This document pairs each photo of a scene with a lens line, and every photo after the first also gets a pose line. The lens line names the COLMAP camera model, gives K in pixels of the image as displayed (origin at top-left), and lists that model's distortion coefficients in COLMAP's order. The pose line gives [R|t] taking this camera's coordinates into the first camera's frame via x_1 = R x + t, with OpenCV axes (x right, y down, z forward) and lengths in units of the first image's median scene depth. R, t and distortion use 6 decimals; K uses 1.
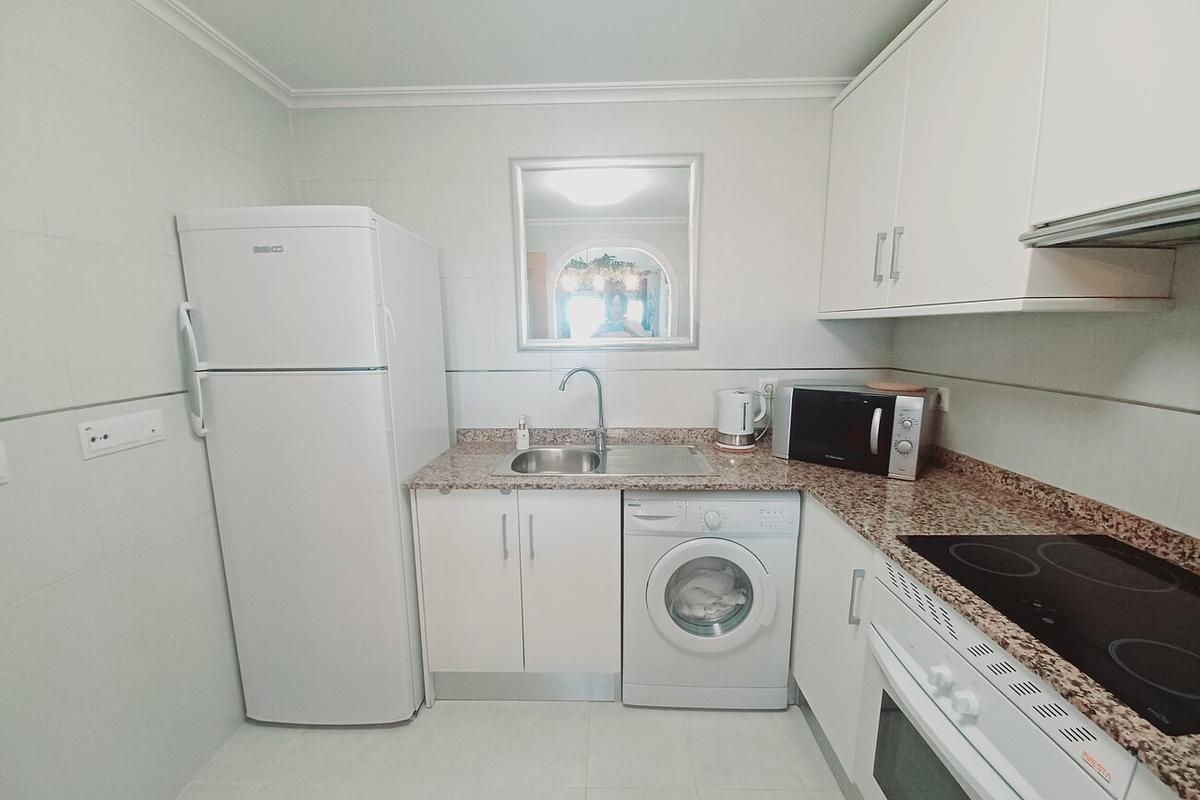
lens RADIAL K [[475.8, 0, 598.3], [0, 475.8, 409.9], [0, 0, 1]] dist [0.014842, -0.012667]
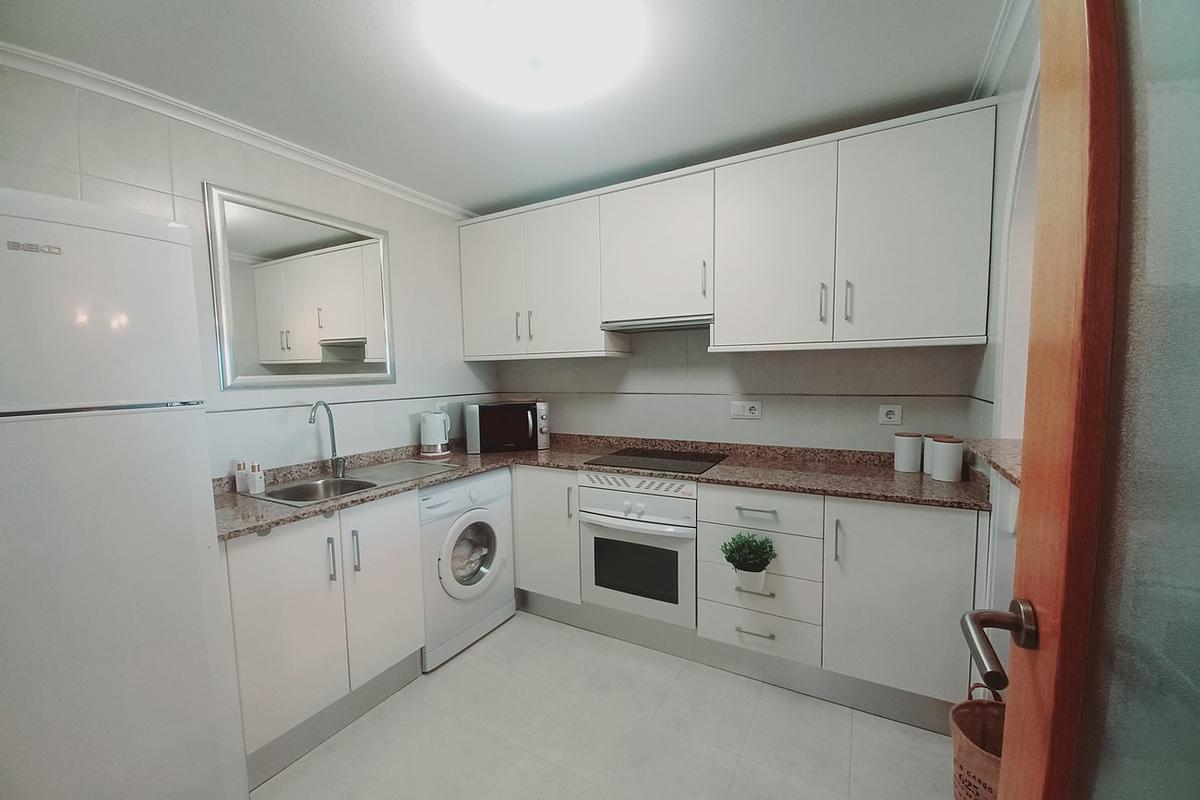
lens RADIAL K [[475.8, 0, 598.3], [0, 475.8, 409.9], [0, 0, 1]] dist [0.014842, -0.012667]
pose [[0.474690, -0.070531, 0.877322, -0.825736], [0.160300, 0.987041, -0.007381, 0.046423], [-0.865432, 0.144139, 0.479845, -0.052319]]
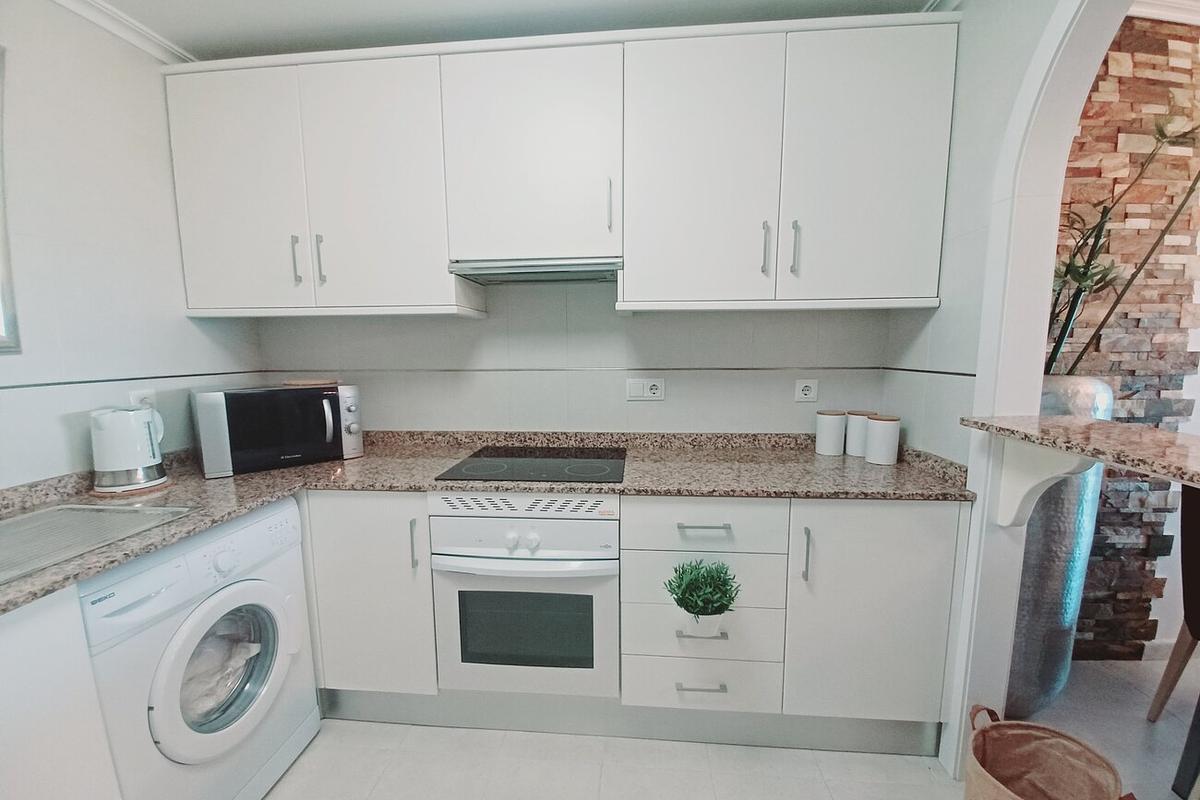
lens RADIAL K [[475.8, 0, 598.3], [0, 475.8, 409.9], [0, 0, 1]] dist [0.014842, -0.012667]
pose [[0.071200, -0.119196, 0.990315, -0.451334], [0.174862, 0.978951, 0.105256, 0.014015], [-0.982015, 0.165674, 0.090544, 0.298783]]
